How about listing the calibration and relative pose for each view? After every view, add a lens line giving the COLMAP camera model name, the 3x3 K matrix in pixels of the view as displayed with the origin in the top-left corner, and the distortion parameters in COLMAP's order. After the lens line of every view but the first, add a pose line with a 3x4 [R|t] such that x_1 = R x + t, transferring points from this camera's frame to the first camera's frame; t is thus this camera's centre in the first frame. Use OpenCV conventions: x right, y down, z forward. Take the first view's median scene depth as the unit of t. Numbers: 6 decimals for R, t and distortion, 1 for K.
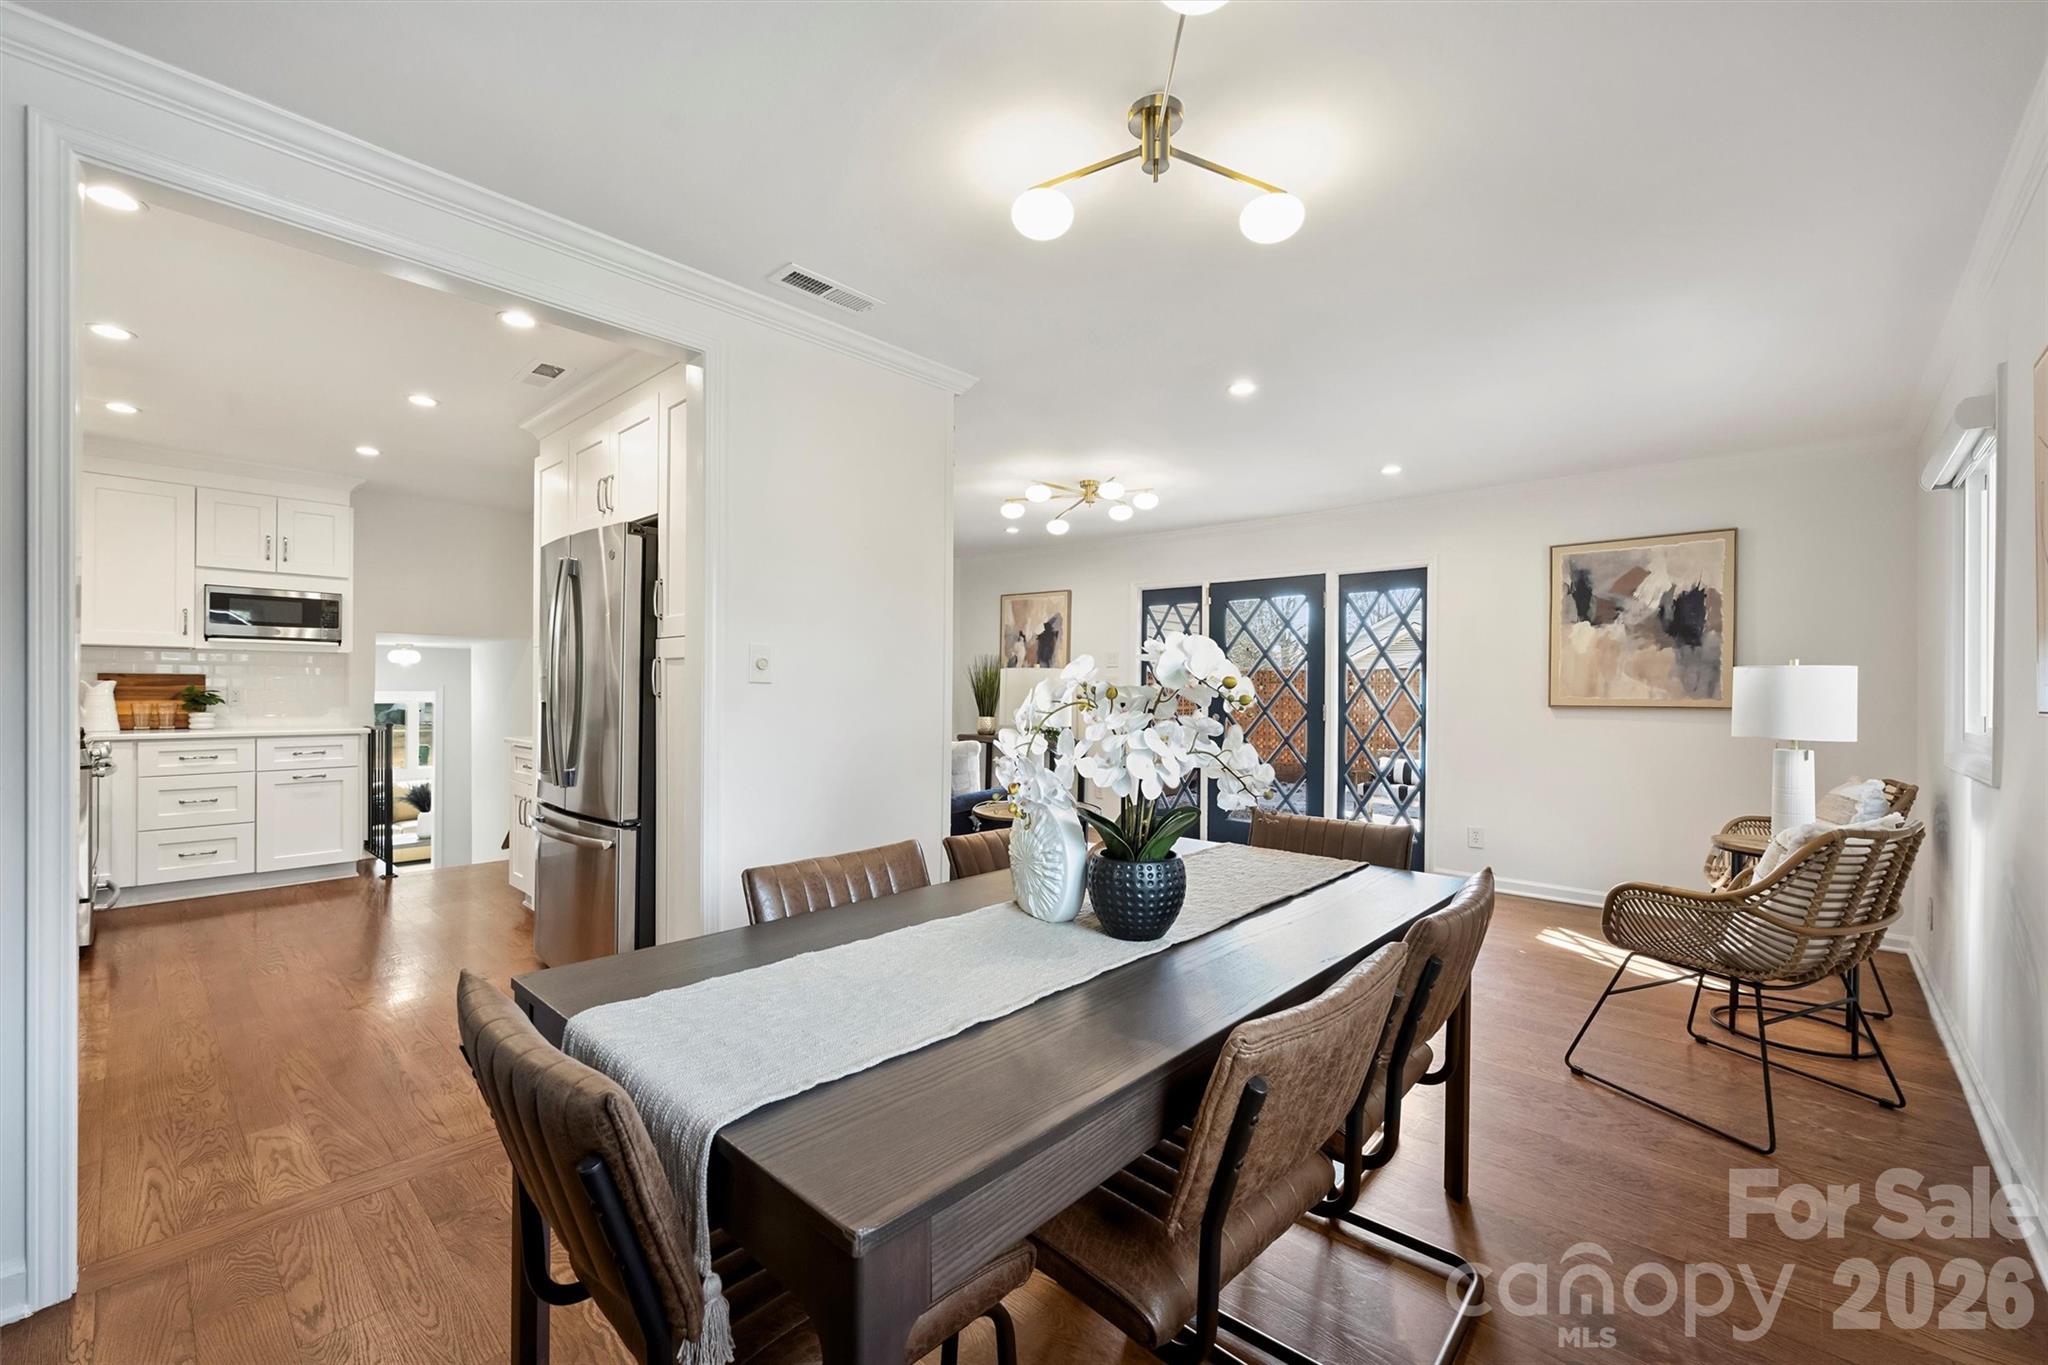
lens RADIAL K [[838.0, 0, 1029.3], [0, 838.0, 692.4], [0, 0, 1]] dist [-0.004444, -0.000586]
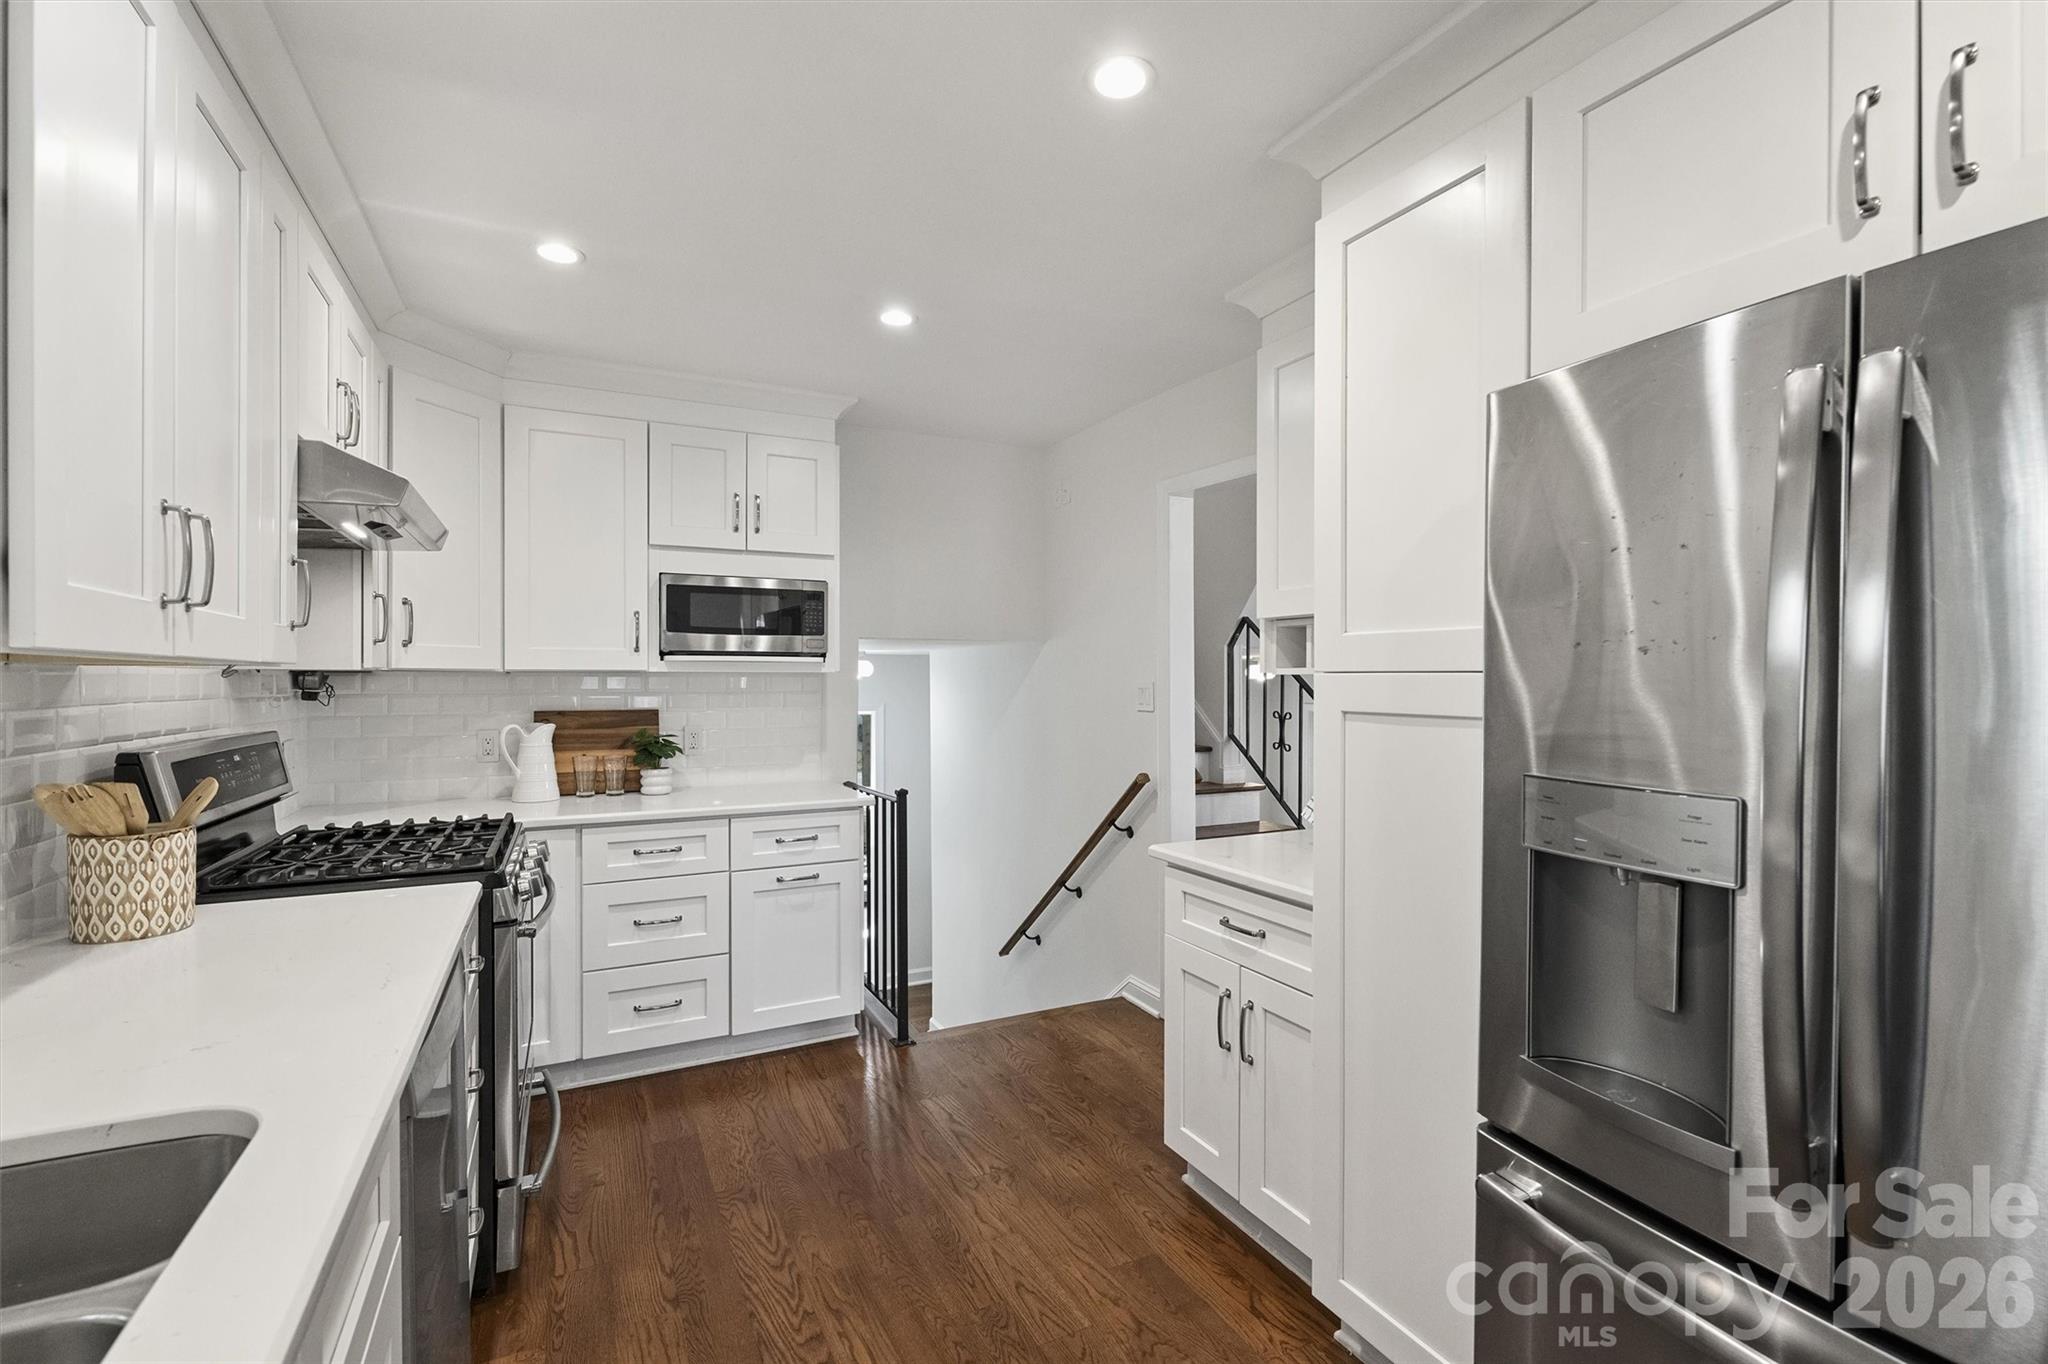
lens RADIAL K [[917.0, 0, 1044.8], [0, 917.0, 682.5], [0, 0, 1]] dist [-0.003614, -0.000362]
pose [[0.940232, -0.006684, -0.340470, -0.460746], [0.006470, 0.999978, -0.001764, -0.040959], [0.340474, -0.000545, 0.940254, 0.427890]]
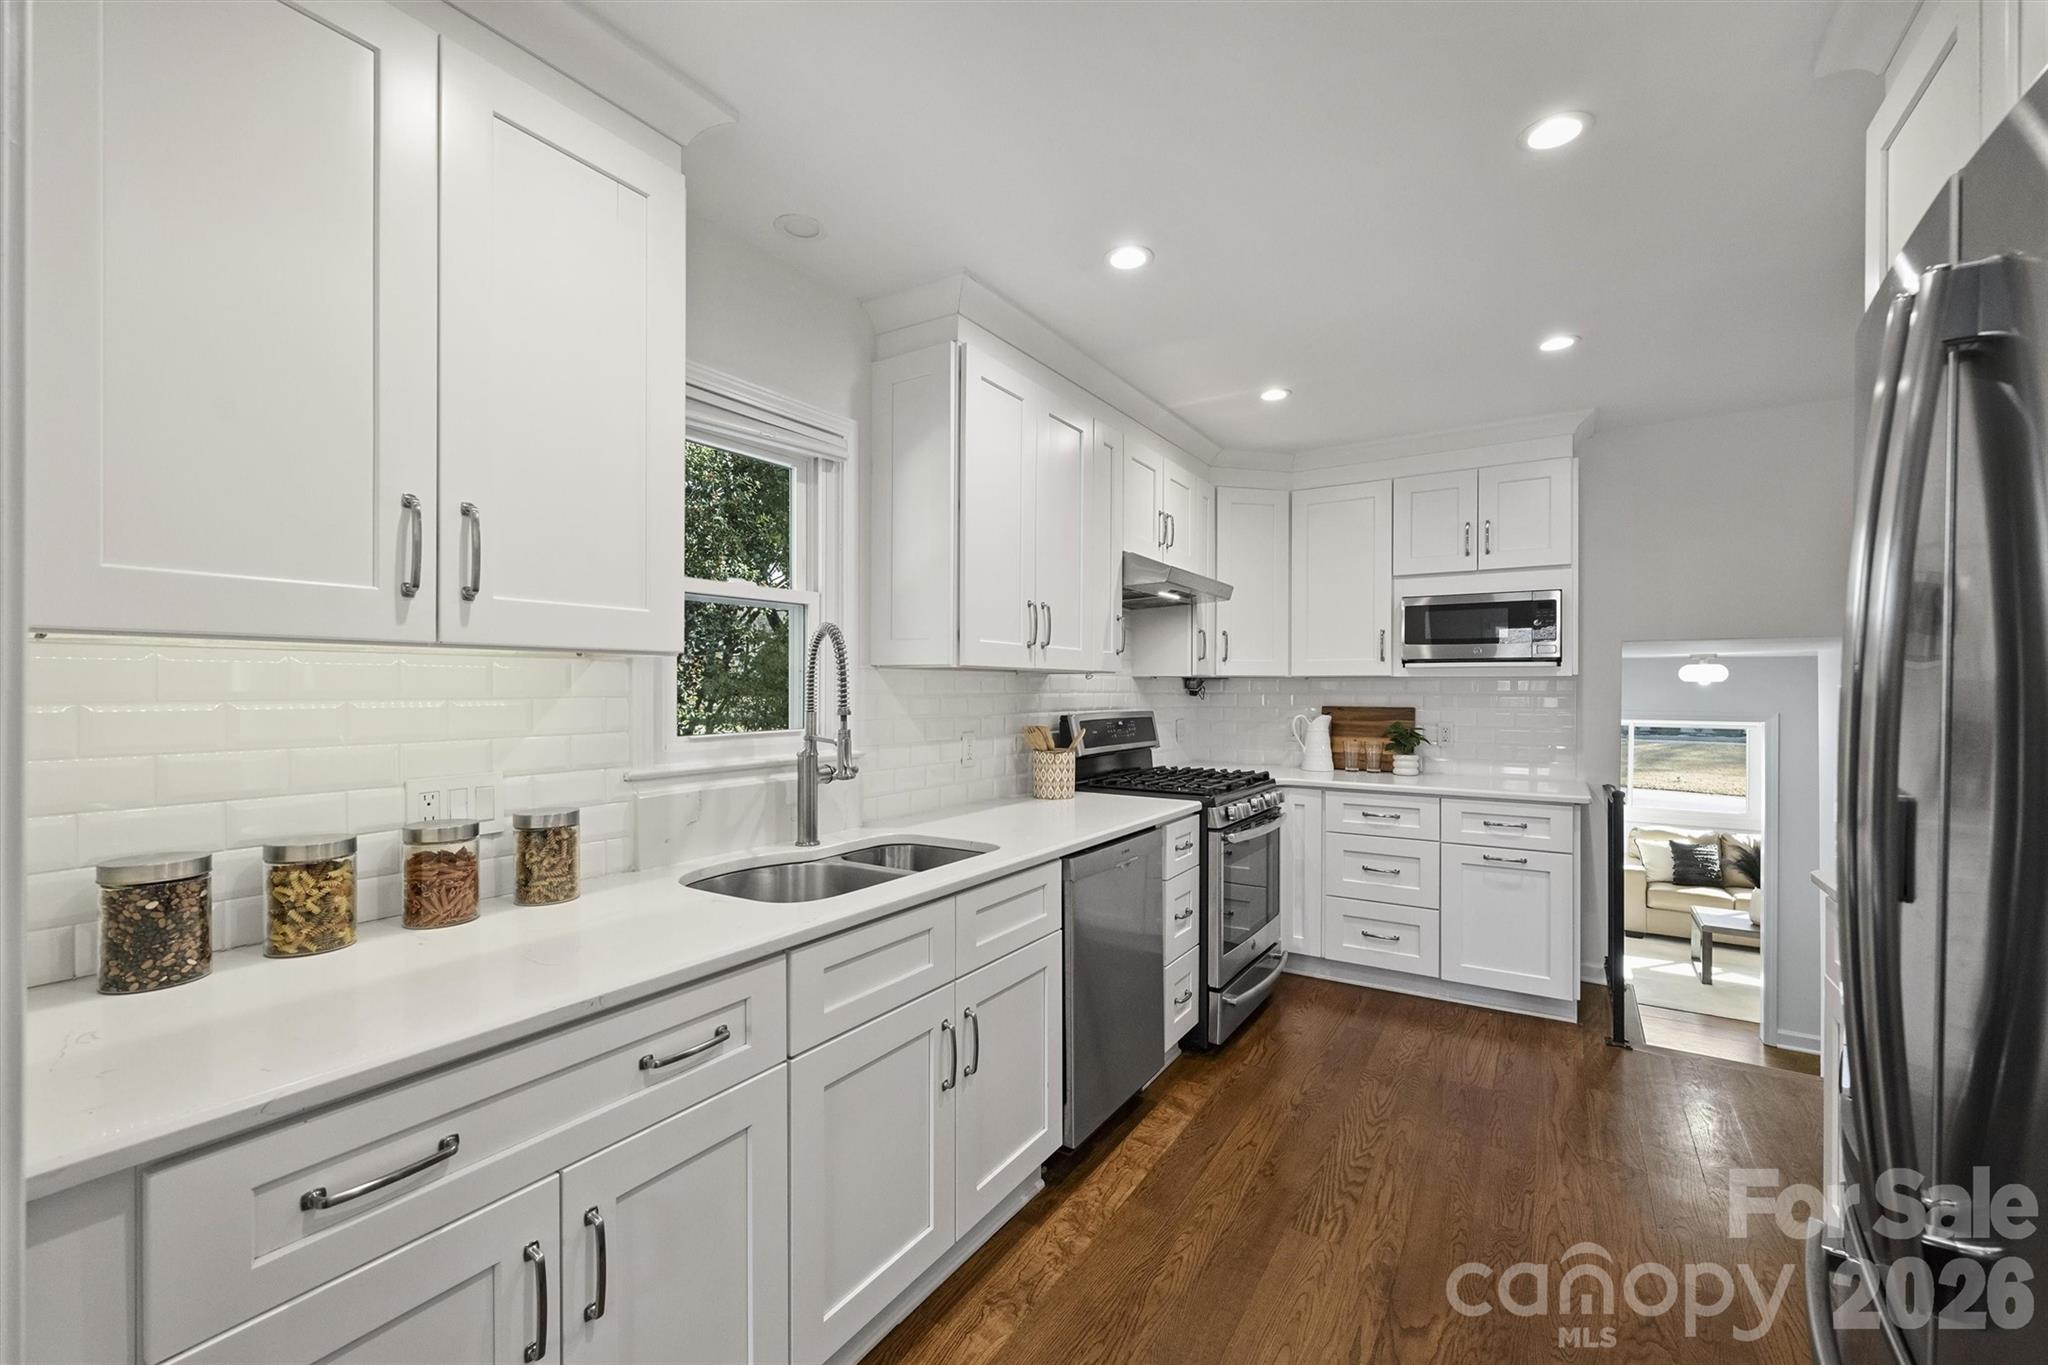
lens RADIAL K [[823.6, 0, 992.0], [0, 823.6, 692.8], [0, 0, 1]] dist [-0.001606, -0.000284]
pose [[0.159677, -0.001140, -0.987169, -0.260095], [-0.004249, 0.999989, -0.001842, -0.033600], [0.987160, 0.004489, 0.159671, 0.474153]]
